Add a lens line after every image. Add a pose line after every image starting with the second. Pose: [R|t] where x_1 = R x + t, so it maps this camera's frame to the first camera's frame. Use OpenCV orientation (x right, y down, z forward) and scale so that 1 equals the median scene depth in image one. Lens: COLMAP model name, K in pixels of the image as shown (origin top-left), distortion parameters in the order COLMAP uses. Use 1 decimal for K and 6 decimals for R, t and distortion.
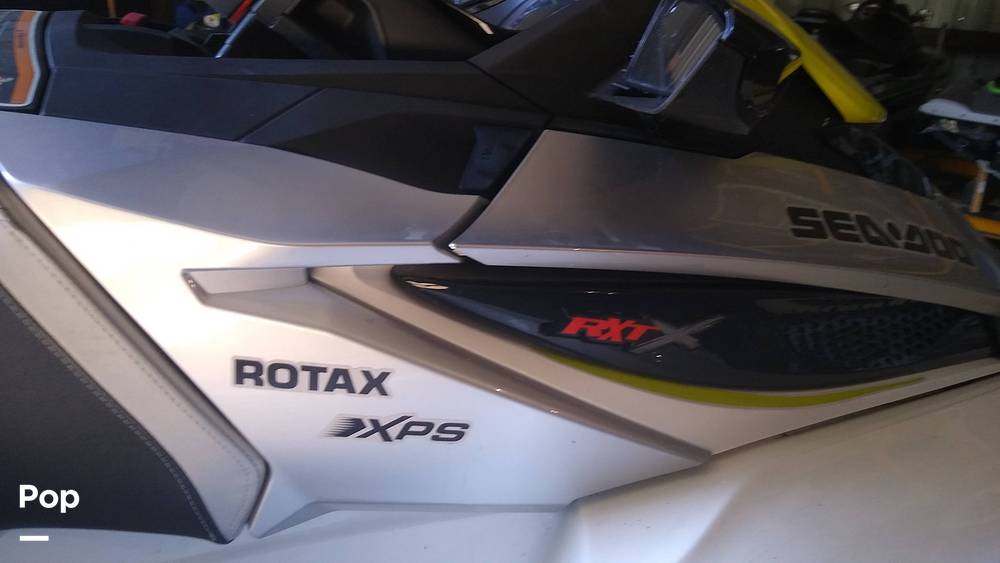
lens RADIAL K [[783.4, 0, 502.7], [0, 783.4, 285.0], [0, 0, 1]] dist [0.086921, -0.156424]
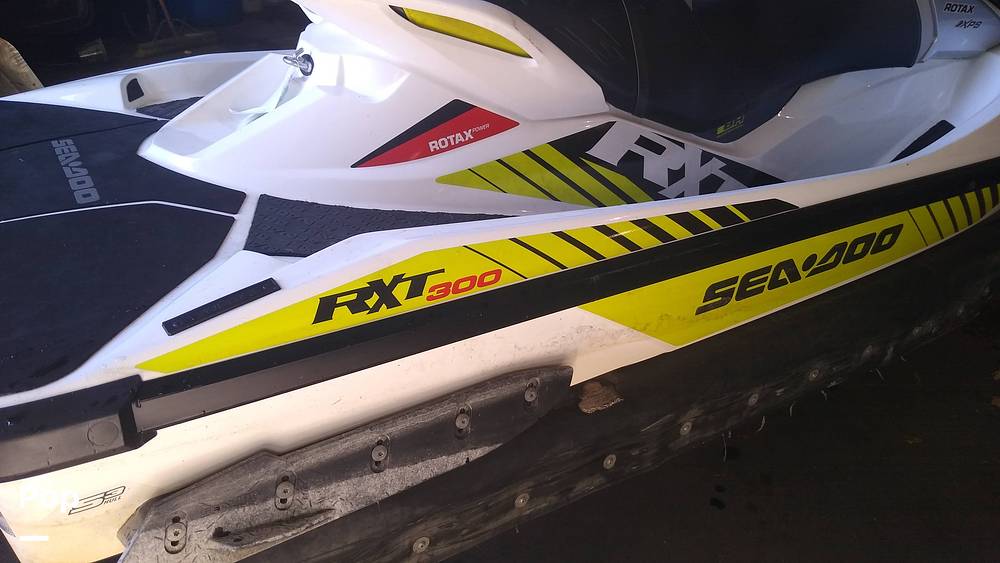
lens RADIAL K [[783.4, 0, 502.7], [0, 783.4, 285.0], [0, 0, 1]] dist [0.086921, -0.156424]
pose [[0.954778, -0.150191, 0.256596, -3.126335], [0.101772, 0.975989, 0.192580, 0.412384], [-0.279359, -0.157757, 0.947139, -1.960753]]
